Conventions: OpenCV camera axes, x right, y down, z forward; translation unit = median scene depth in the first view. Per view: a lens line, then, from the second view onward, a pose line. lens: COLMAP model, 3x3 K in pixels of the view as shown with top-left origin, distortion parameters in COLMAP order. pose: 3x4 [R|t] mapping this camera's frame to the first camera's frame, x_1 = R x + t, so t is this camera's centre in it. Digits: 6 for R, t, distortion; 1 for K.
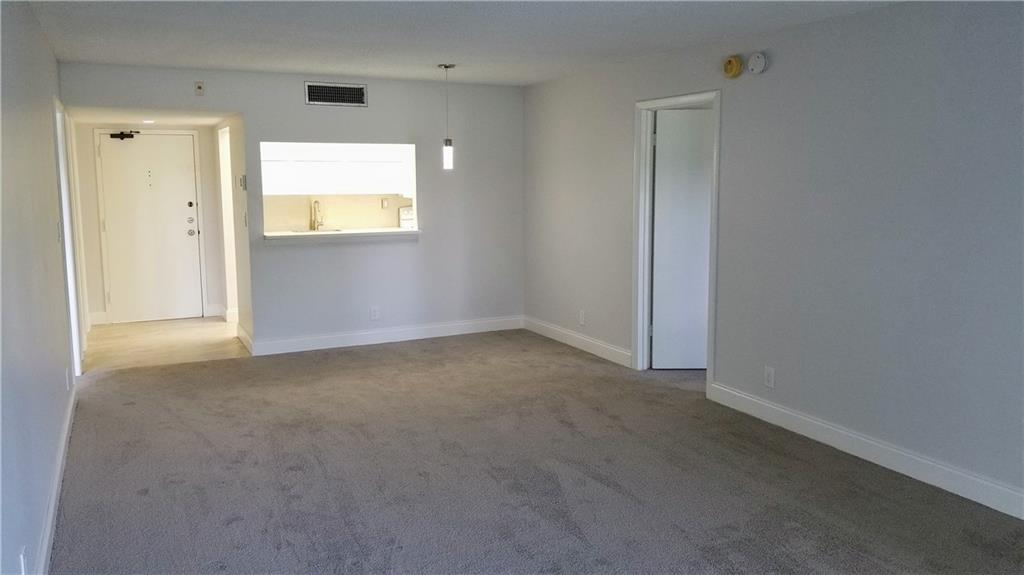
lens RADIAL K [[831.4, 0, 490.7], [0, 831.4, 268.5], [0, 0, 1]] dist [0.114928, -0.240368]
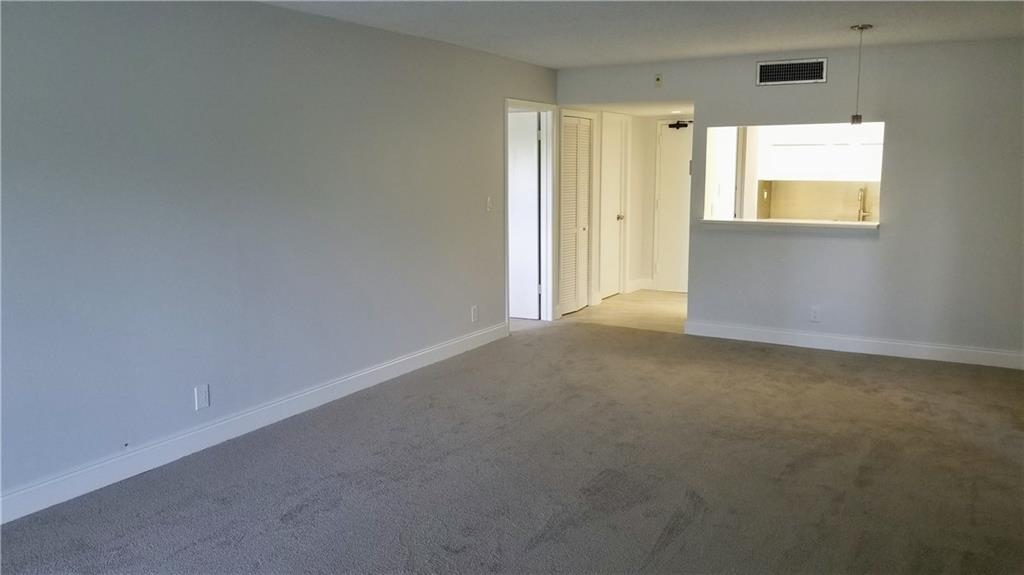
lens RADIAL K [[831.4, 0, 490.7], [0, 831.4, 268.5], [0, 0, 1]] dist [0.114928, -0.240368]
pose [[0.519877, 0.109259, -0.847225, 0.449835], [-0.093880, 0.993087, 0.070462, -0.026425], [0.849067, 0.042906, 0.526540, 0.236258]]
